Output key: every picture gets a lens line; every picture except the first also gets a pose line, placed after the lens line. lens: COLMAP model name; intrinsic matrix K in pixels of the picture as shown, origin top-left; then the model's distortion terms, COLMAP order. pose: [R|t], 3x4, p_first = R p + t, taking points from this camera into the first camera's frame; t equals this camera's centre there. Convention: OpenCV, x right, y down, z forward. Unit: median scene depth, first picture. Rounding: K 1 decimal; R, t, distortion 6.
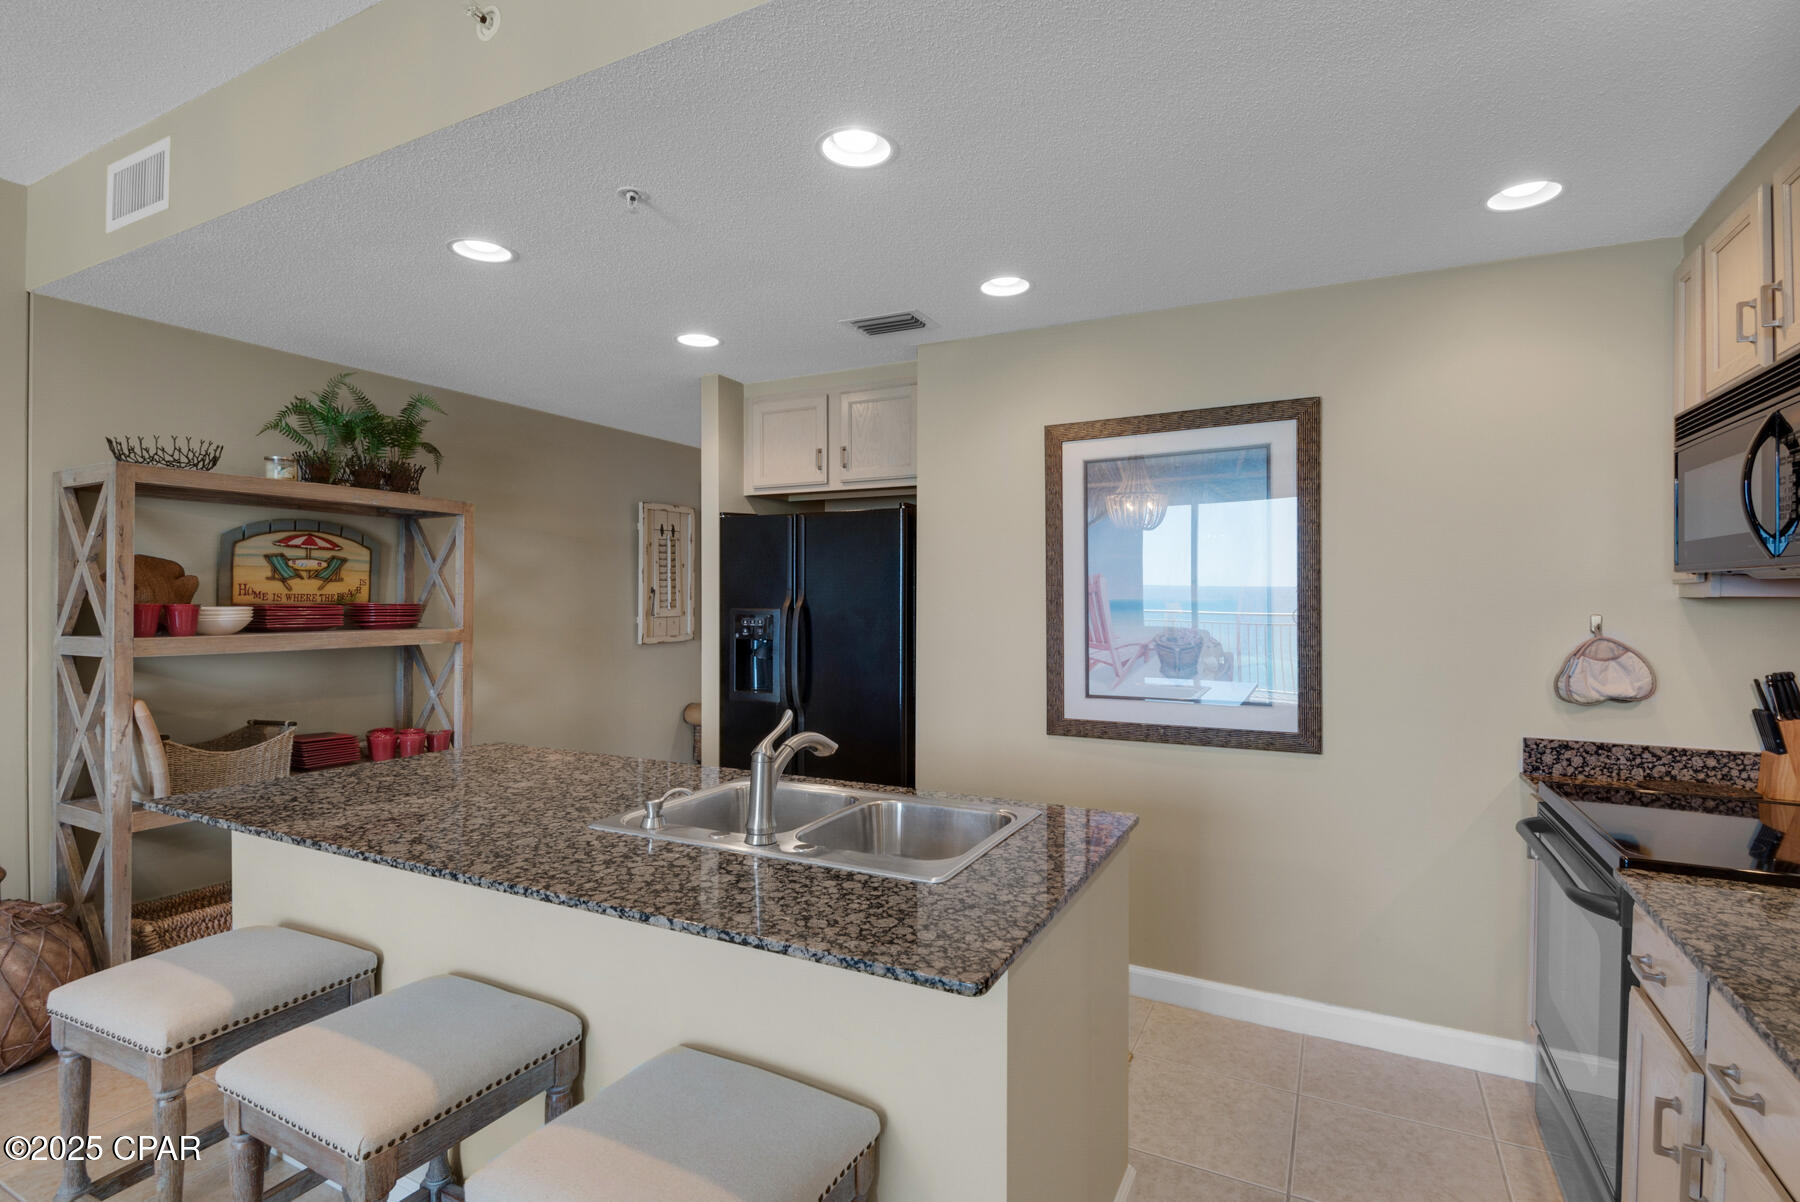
lens RADIAL K [[863.9, 0, 874.4], [0, 863.9, 606.1], [0, 0, 1]] dist [0.013188, -0.007494]
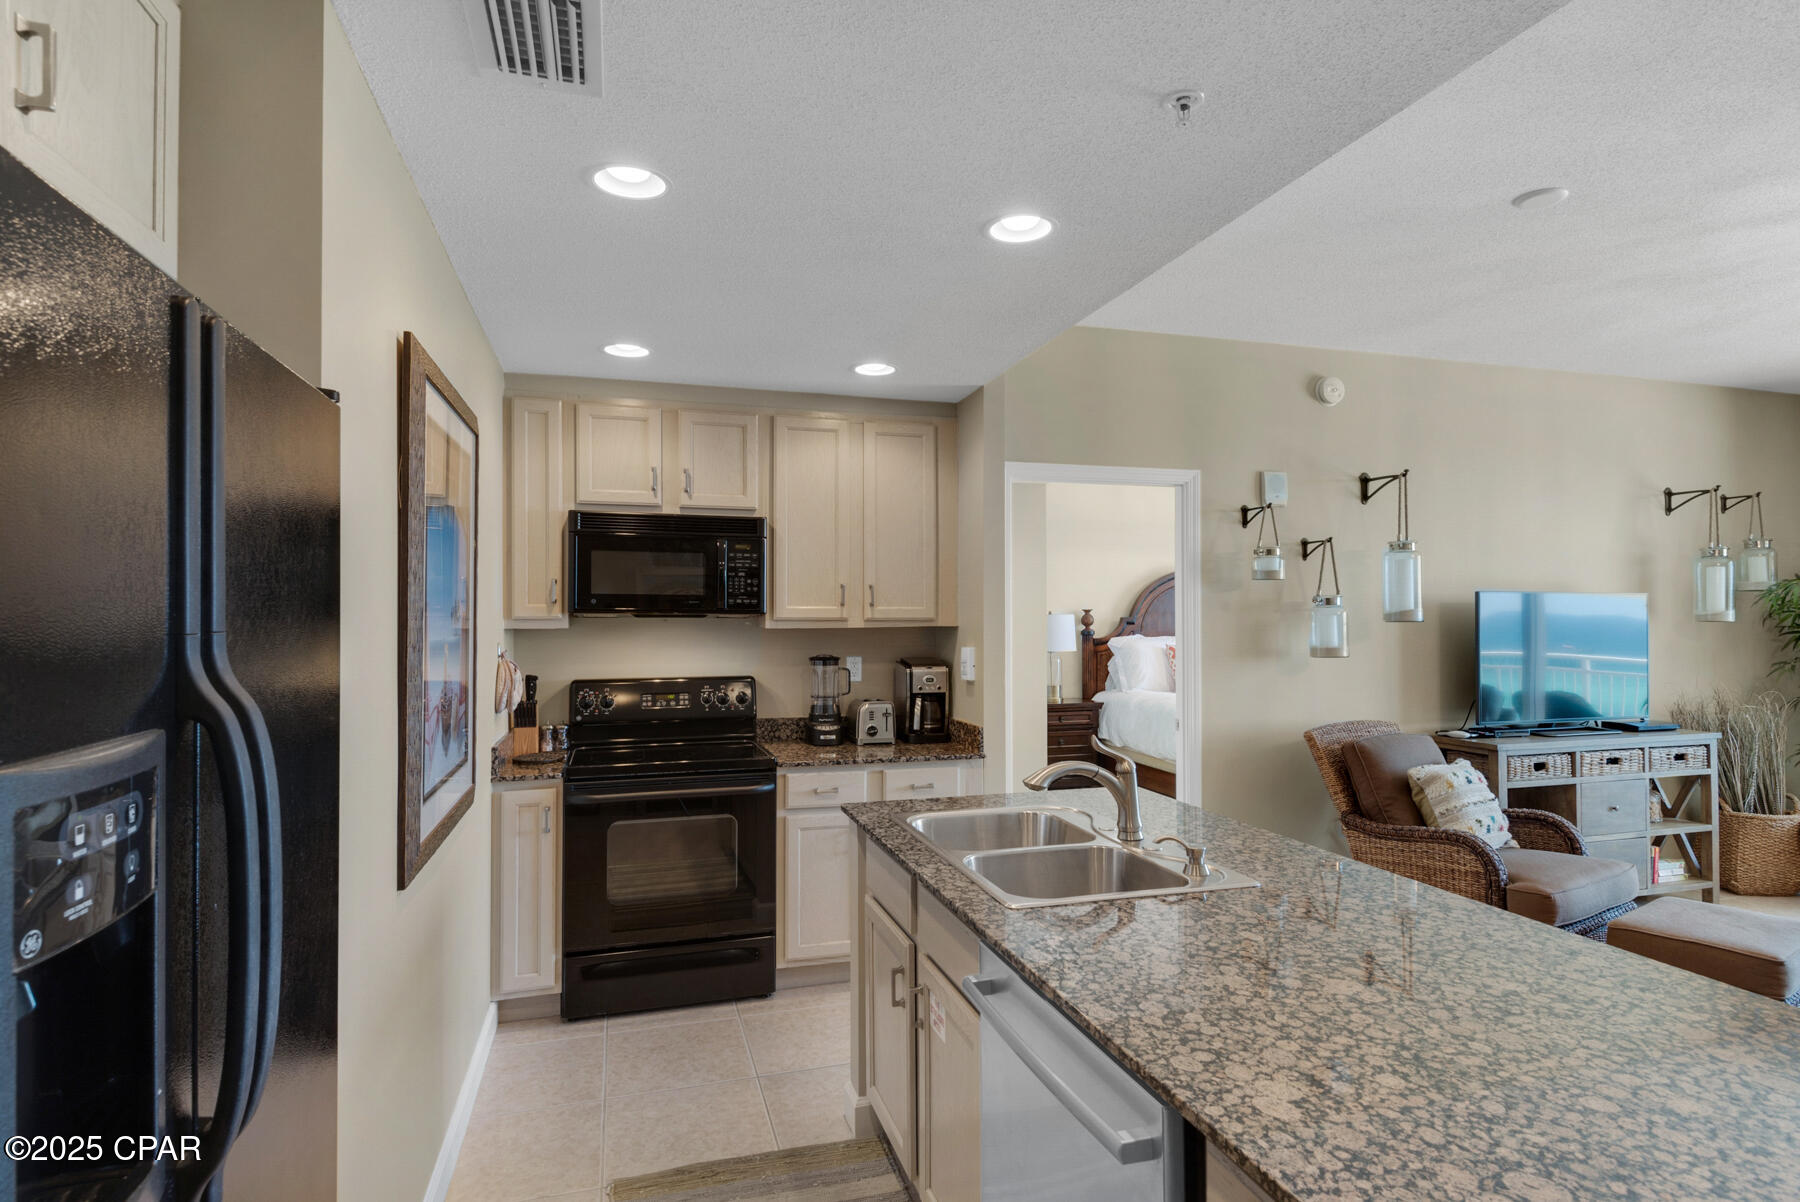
lens RADIAL K [[941.5, 0, 900.8], [0, 941.5, 609.1], [0, 0, 1]] dist [0.027215, -0.016046]
pose [[-0.712757, 0.001569, 0.701410, -0.466772], [0.004196, 0.999989, 0.002026, -0.031843], [-0.701399, 0.004387, -0.712755, 1.206169]]
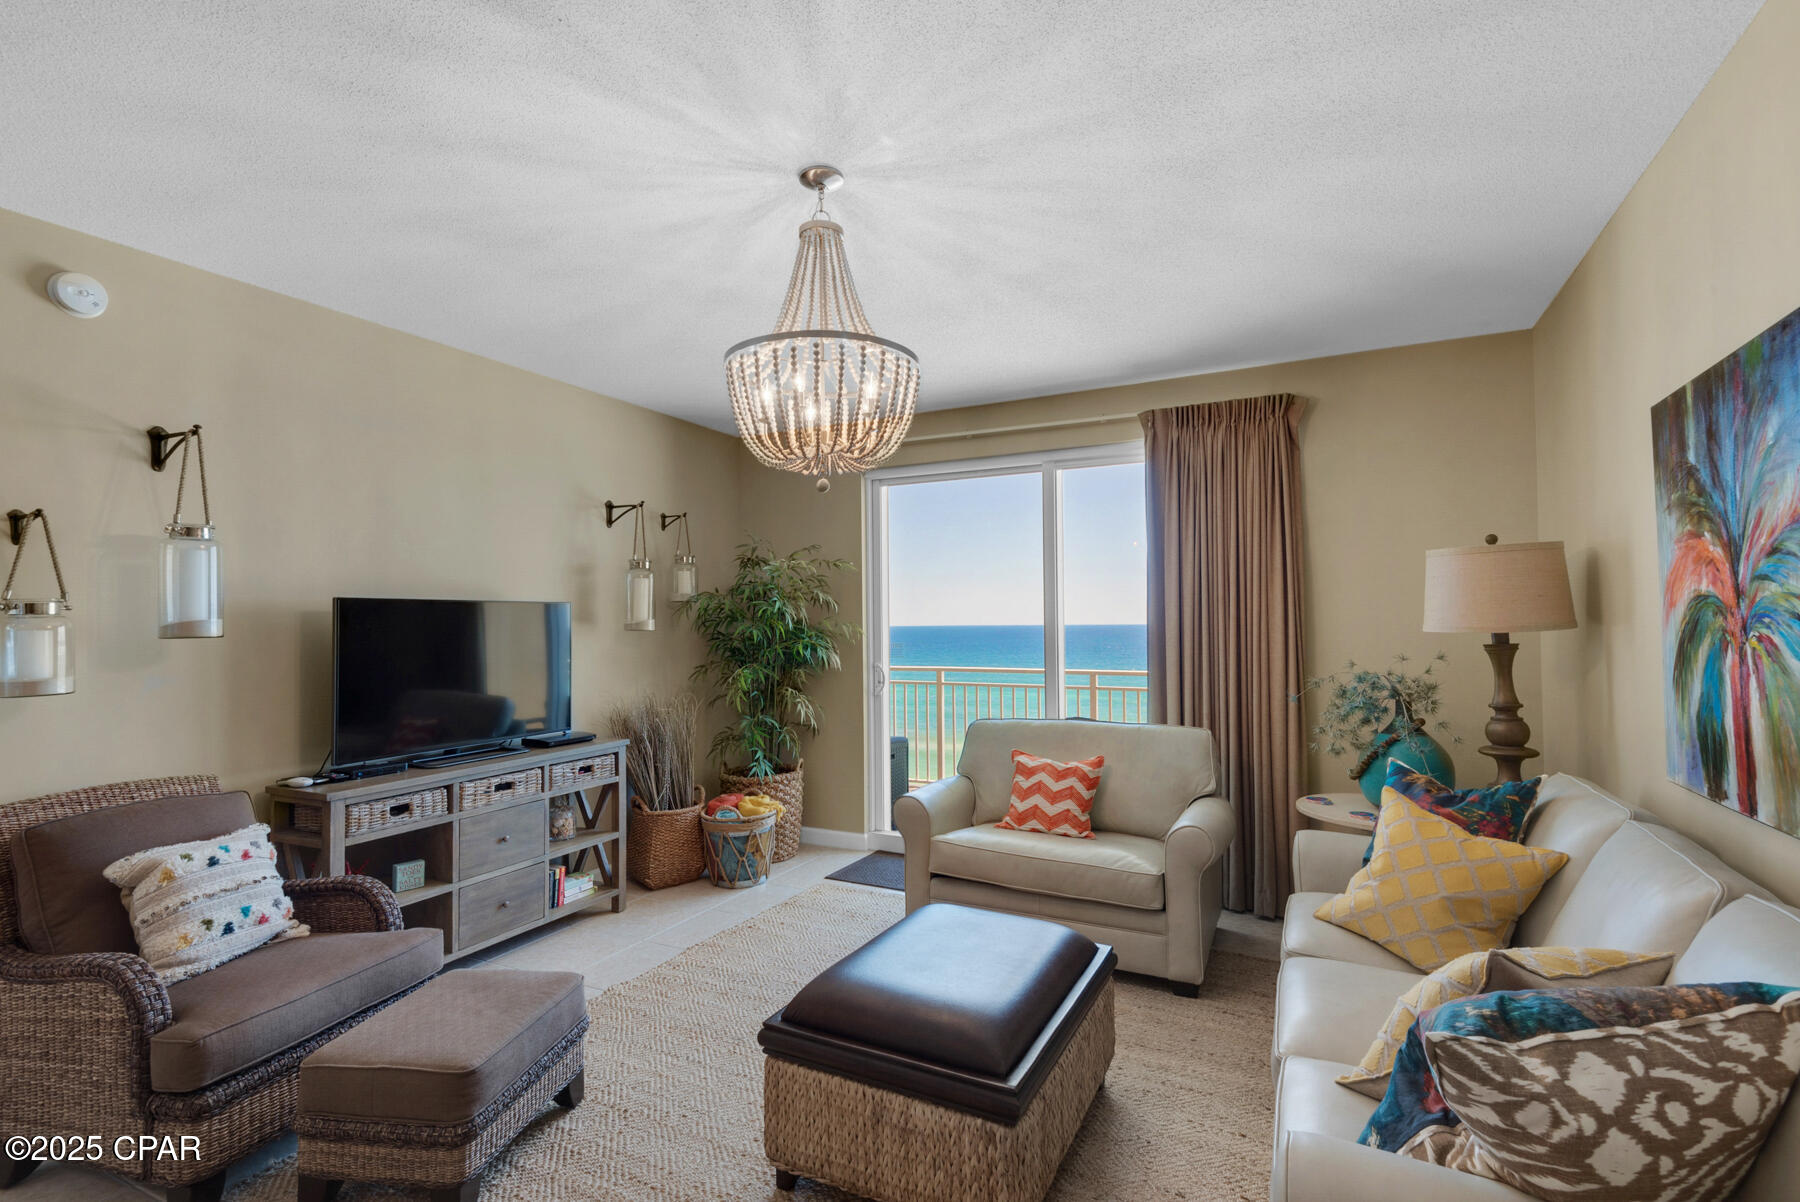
lens RADIAL K [[828.3, 0, 910.6], [0, 828.3, 600.1], [0, 0, 1]] dist [0.038274, -0.011638]
pose [[-0.999468, 0.004084, -0.032345, -0.747342], [0.004644, 0.999840, -0.017255, -0.027518], [0.032270, -0.017396, -0.999328, 0.588205]]
